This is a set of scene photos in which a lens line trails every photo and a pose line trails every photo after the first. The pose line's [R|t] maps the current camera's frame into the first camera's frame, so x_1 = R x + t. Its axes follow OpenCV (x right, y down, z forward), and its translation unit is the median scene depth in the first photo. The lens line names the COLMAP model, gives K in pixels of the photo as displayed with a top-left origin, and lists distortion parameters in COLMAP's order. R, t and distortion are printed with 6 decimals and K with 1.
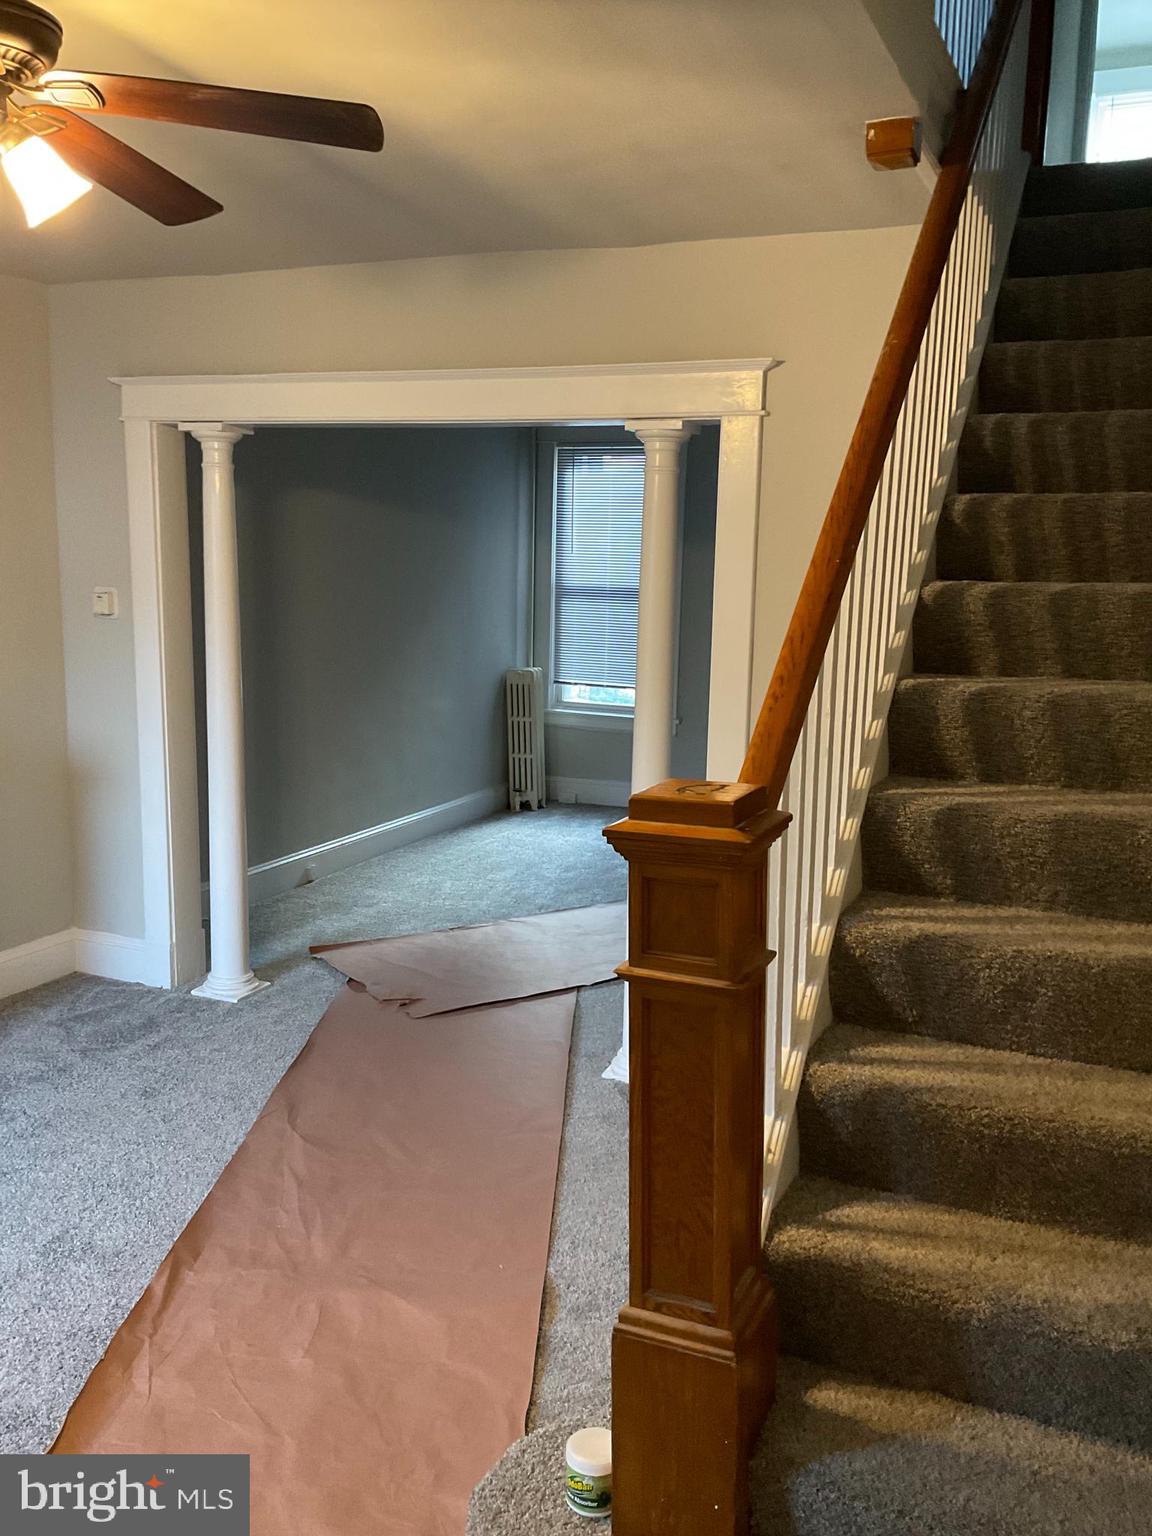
lens RADIAL K [[1276.5, 0, 594.0], [0, 1276.5, 771.8], [0, 0, 1]] dist [0.071882, -0.127553]
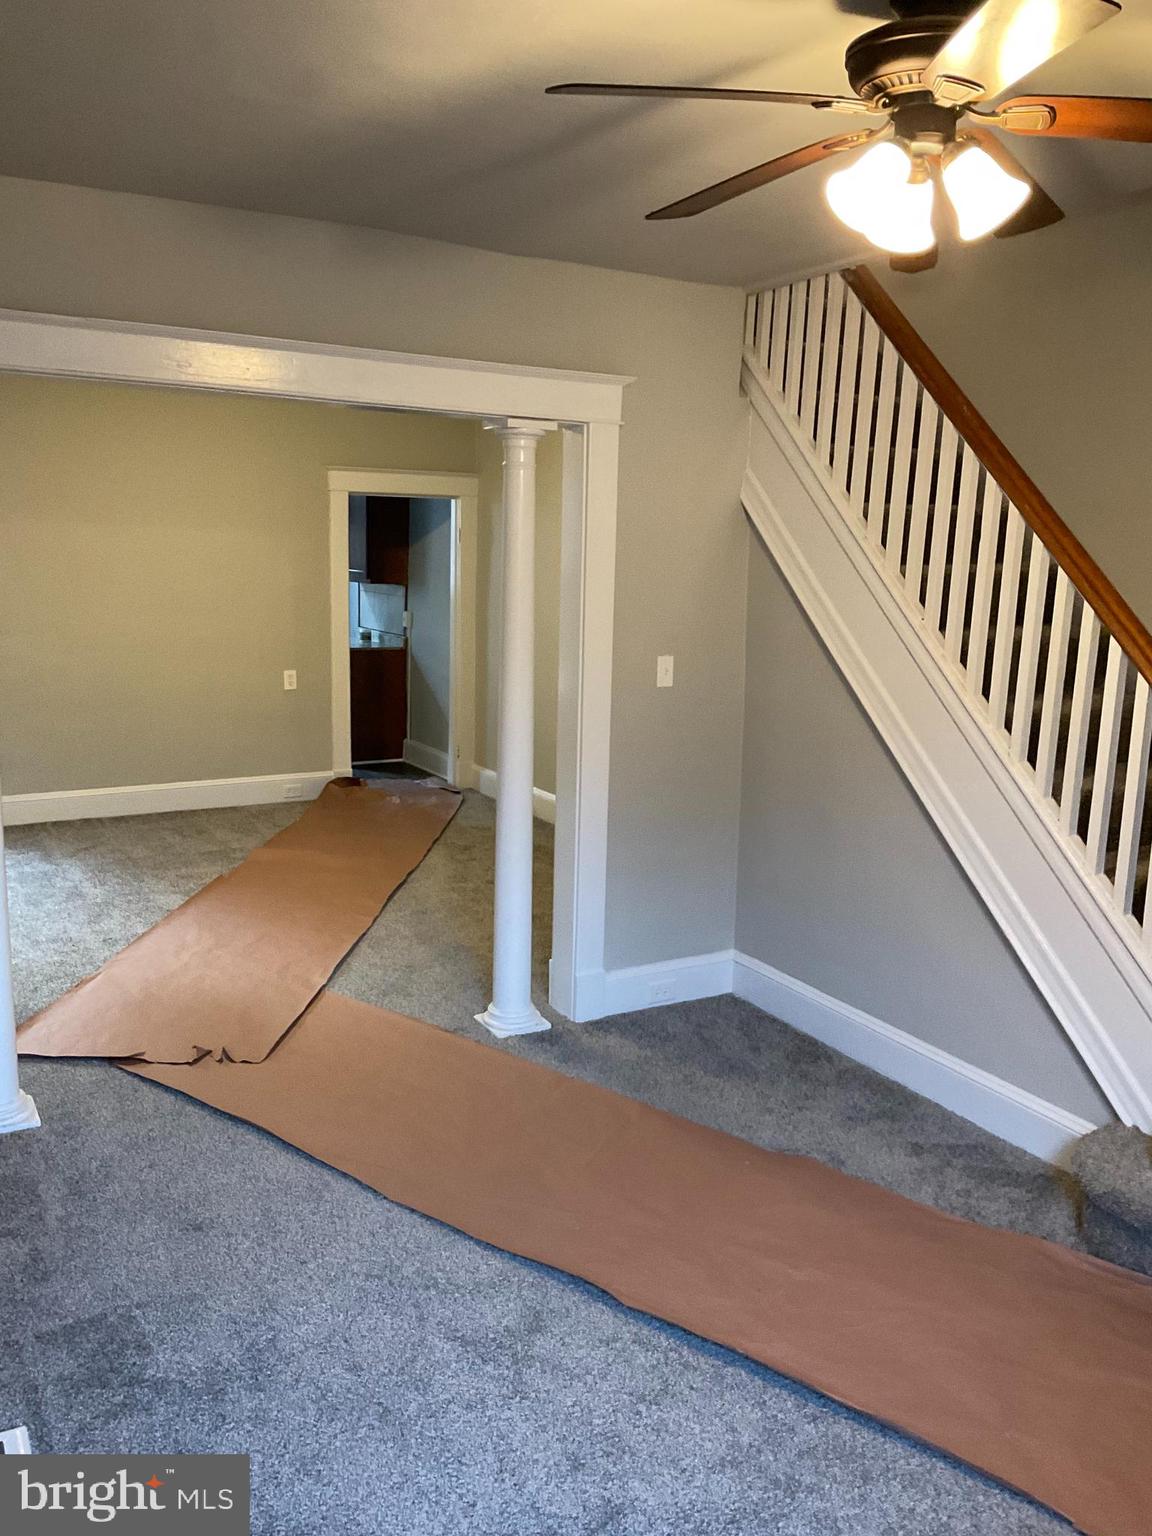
lens RADIAL K [[1276.5, 0, 594.0], [0, 1276.5, 771.8], [0, 0, 1]] dist [0.071882, -0.127553]
pose [[0.601112, -0.162250, 0.782521, -0.788852], [0.136887, 0.985607, 0.099205, -0.077857], [-0.787354, 0.047484, 0.614670, 0.290647]]
